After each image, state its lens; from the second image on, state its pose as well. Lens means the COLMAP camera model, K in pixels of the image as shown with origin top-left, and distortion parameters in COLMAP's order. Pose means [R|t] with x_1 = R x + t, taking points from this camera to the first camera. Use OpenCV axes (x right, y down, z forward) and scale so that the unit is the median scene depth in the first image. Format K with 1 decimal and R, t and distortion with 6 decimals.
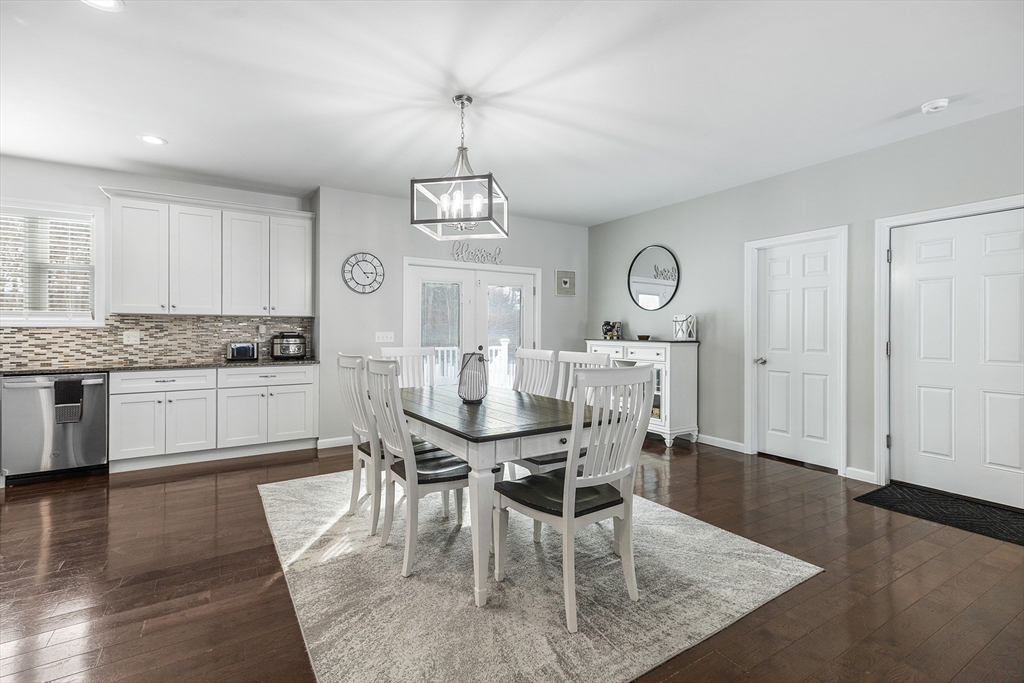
lens RADIAL K [[471.1, 0, 511.9], [0, 471.1, 330.4], [0, 0, 1]] dist [0.019398, 0.000536]
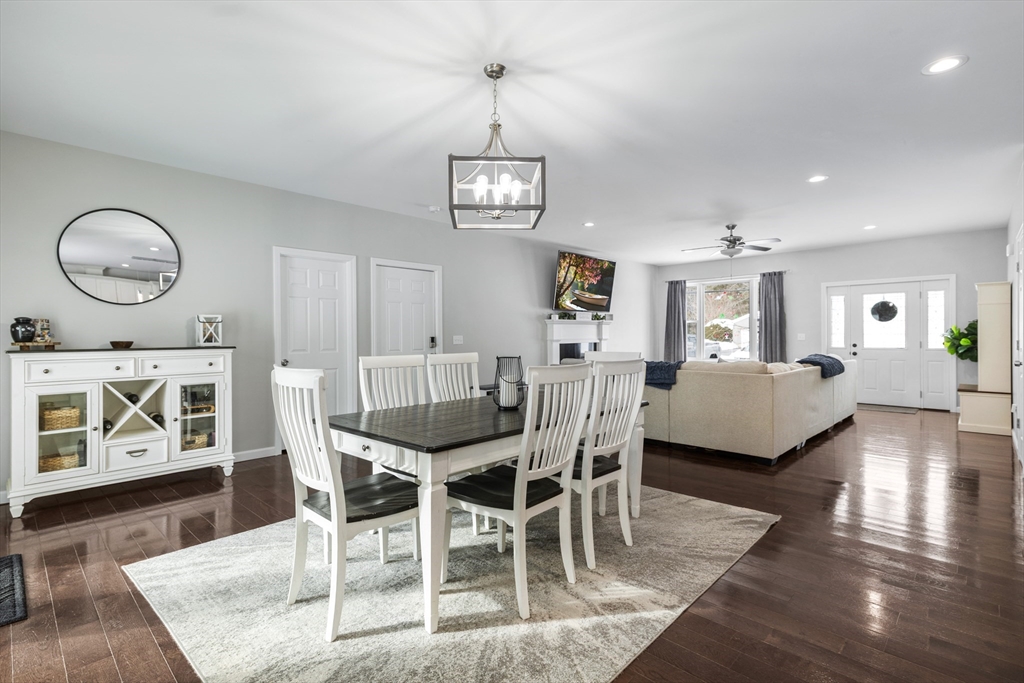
lens RADIAL K [[490.7, 0, 510.5], [0, 490.7, 332.8], [0, 0, 1]] dist [0.022574, 0.001326]
pose [[-0.245119, 0.002096, 0.969491, -0.690505], [0.004290, 0.999990, -0.001077, 0.001906], [-0.969484, 0.003896, -0.245125, 0.827105]]
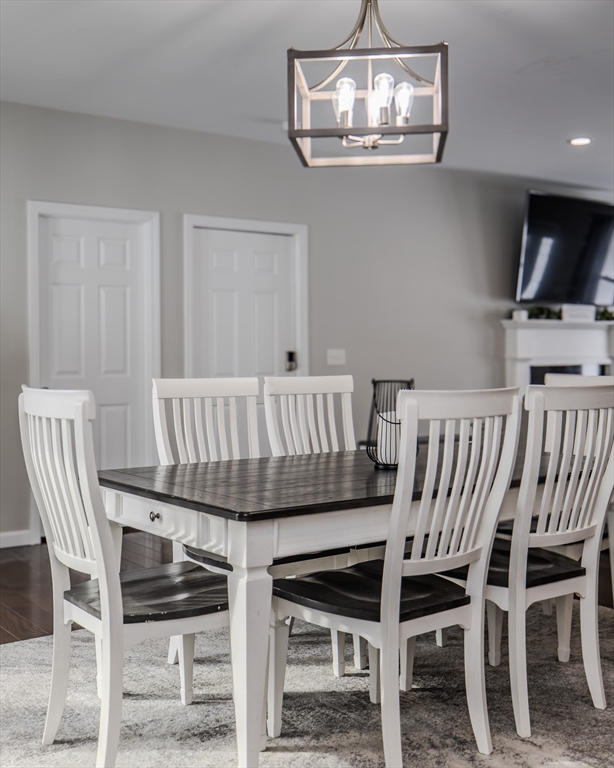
lens RADIAL K [[938.9, 0, 289.7], [0, 938.9, 346.3], [0, 0, 1]] dist [0.012416, -0.018546]
pose [[-0.066063, 0.004358, 0.997806, -0.791372], [0.003236, 0.999986, -0.004154, 0.009334], [-0.997810, 0.002955, -0.066076, 0.799227]]
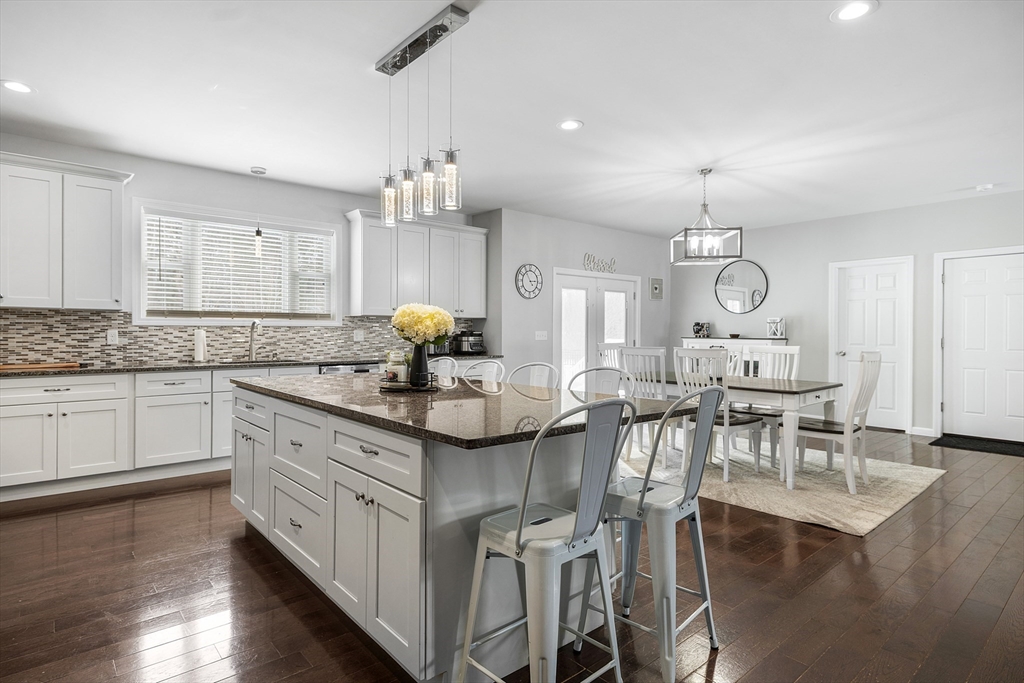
lens RADIAL K [[542.3, 0, 508.9], [0, 542.3, 331.8], [0, 0, 1]] dist [0.031453, -0.014682]
pose [[0.988426, 0.001405, 0.151697, -0.654344], [-0.002025, 0.999990, 0.003934, 0.000145], [-0.151690, -0.004196, 0.988419, -0.384604]]
